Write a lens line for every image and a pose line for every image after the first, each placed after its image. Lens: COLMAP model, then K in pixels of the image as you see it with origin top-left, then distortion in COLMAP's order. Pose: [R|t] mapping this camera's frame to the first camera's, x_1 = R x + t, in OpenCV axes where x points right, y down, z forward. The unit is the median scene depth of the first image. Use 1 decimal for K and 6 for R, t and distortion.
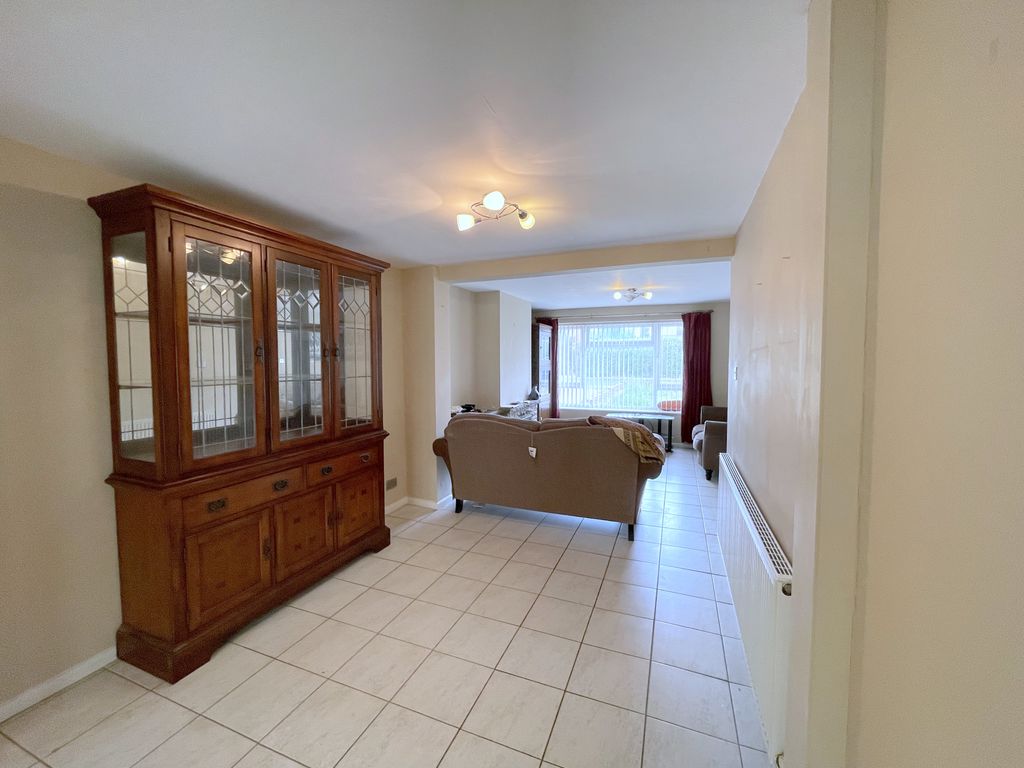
lens RADIAL K [[410.5, 0, 516.0], [0, 410.5, 381.8], [0, 0, 1]] dist [-0.007261, 0.000069]
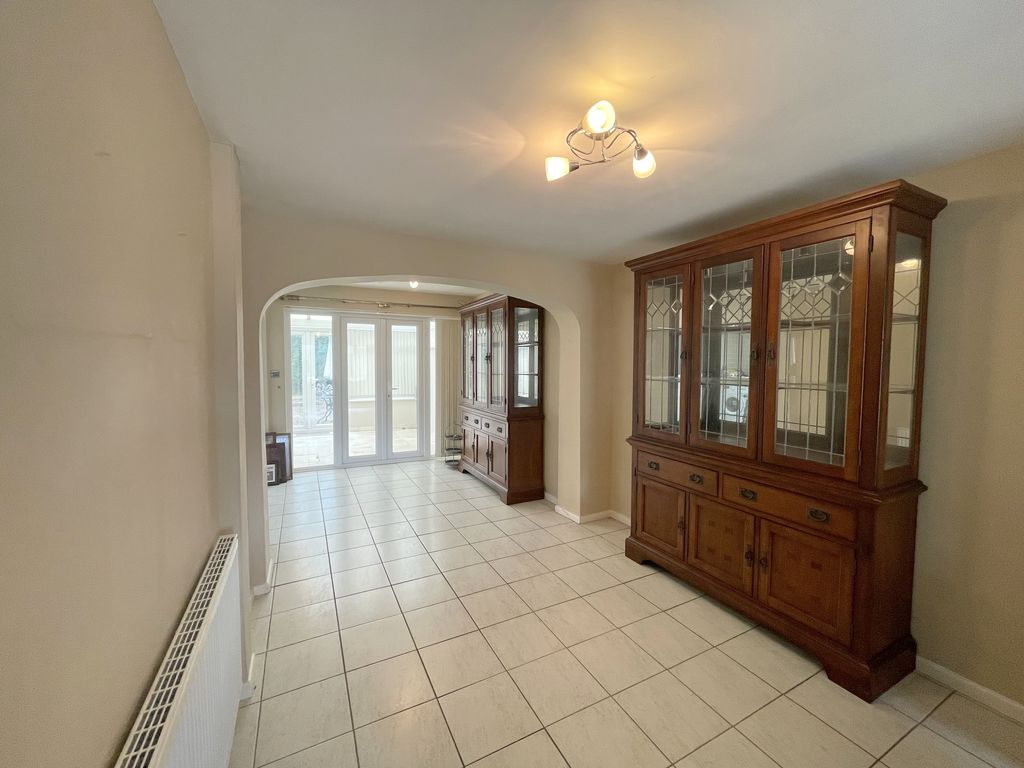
lens RADIAL K [[410.5, 0, 516.0], [0, 410.5, 381.8], [0, 0, 1]] dist [-0.007261, 0.000069]
pose [[-0.658435, 0.038724, -0.751641, 0.506876], [-0.044591, 0.994914, 0.090320, -0.074038], [0.751315, 0.092986, -0.653360, 1.234531]]
